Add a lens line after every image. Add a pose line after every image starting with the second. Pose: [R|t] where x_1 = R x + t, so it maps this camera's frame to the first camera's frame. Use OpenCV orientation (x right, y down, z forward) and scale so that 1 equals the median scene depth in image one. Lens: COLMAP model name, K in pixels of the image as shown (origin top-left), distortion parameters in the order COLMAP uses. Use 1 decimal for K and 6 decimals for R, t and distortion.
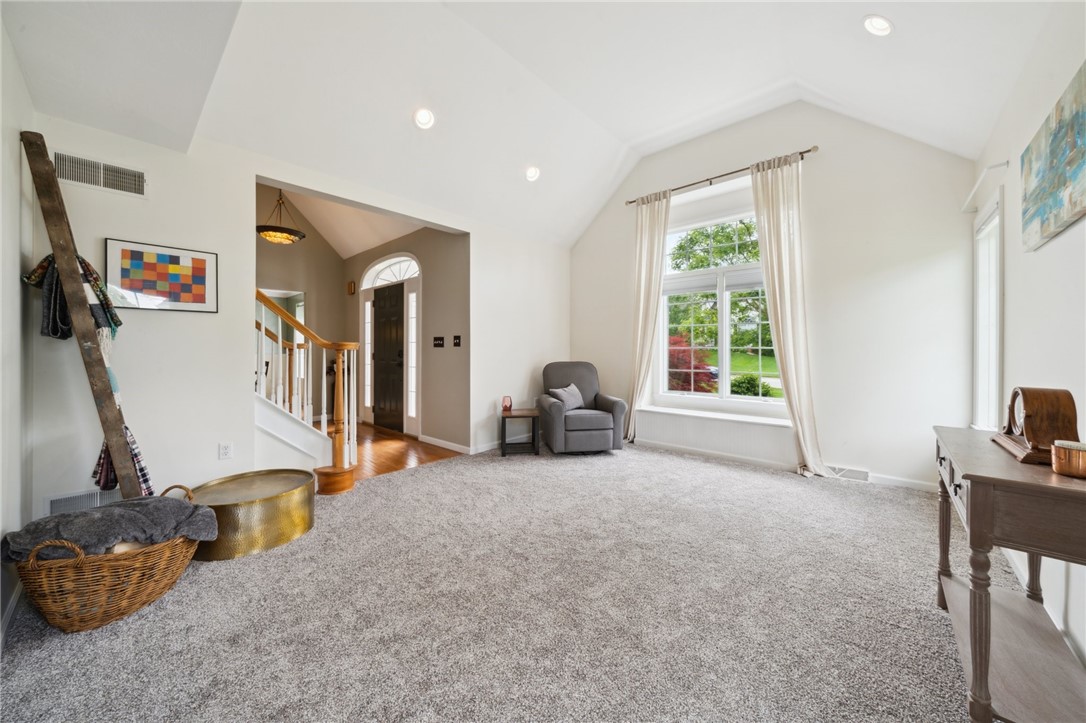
lens RADIAL K [[382.5, 0, 543.8], [0, 382.5, 350.9], [0, 0, 1]] dist [-0.004692, 0.000013]
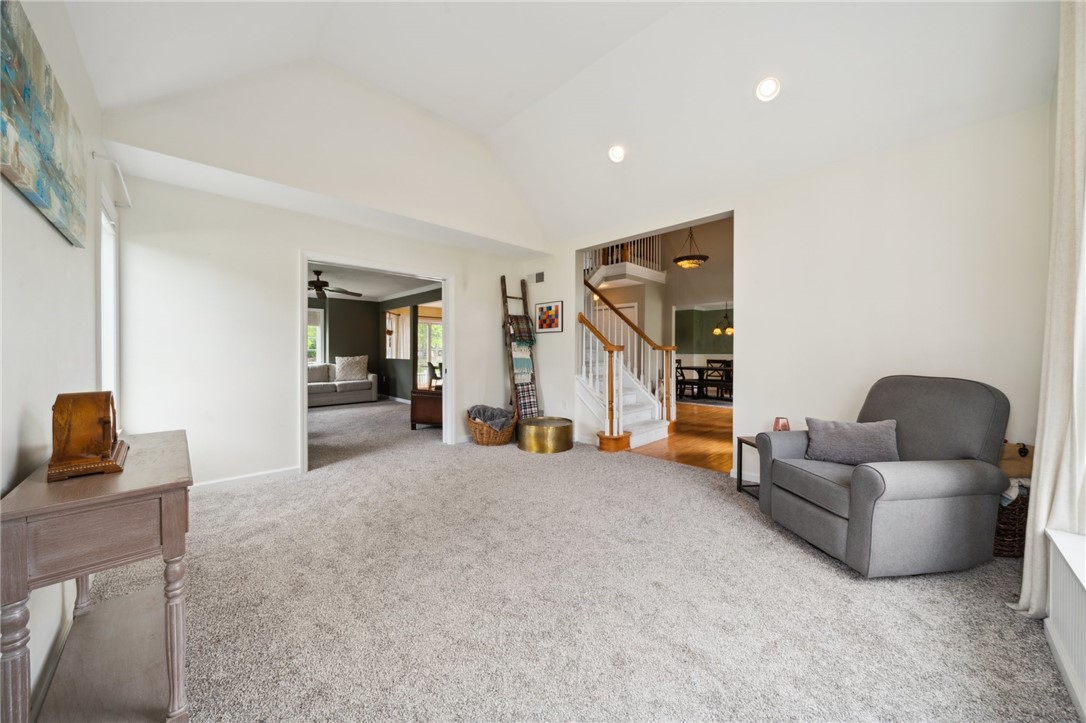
lens RADIAL K [[382.5, 0, 547.9], [0, 382.5, 352.8], [0, 0, 1]] dist [-0.004692, 0.000013]
pose [[-0.070317, 0.003340, -0.997519, 1.094739], [-0.004987, 0.999981, 0.003699, -0.000738], [0.997512, 0.005235, -0.070299, 1.092719]]
